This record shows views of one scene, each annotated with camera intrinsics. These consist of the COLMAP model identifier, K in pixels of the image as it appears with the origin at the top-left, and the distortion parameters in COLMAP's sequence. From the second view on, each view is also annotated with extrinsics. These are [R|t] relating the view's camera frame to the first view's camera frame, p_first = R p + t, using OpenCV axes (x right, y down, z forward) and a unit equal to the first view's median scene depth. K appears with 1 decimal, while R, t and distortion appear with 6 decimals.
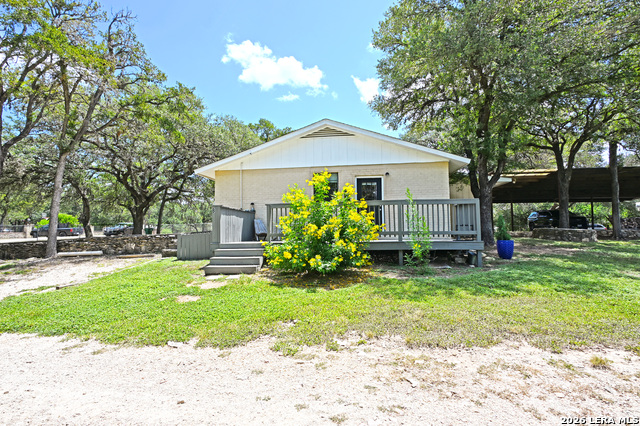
lens RADIAL K [[308.7, 0, 320.0], [0, 308.7, 209.2], [0, 0, 1]] dist [-0.005955, 0.002286]
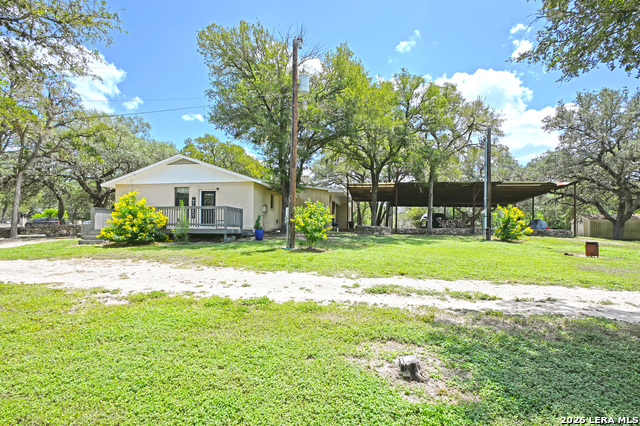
lens RADIAL K [[308.7, 0, 320.2], [0, 308.7, 217.9], [0, 0, 1]] dist [-0.005955, 0.002286]
pose [[0.999689, 0.019433, -0.015630, 0.702541], [-0.018956, 0.999366, 0.030123, -0.020781], [0.016206, -0.029817, 0.999424, -0.531034]]
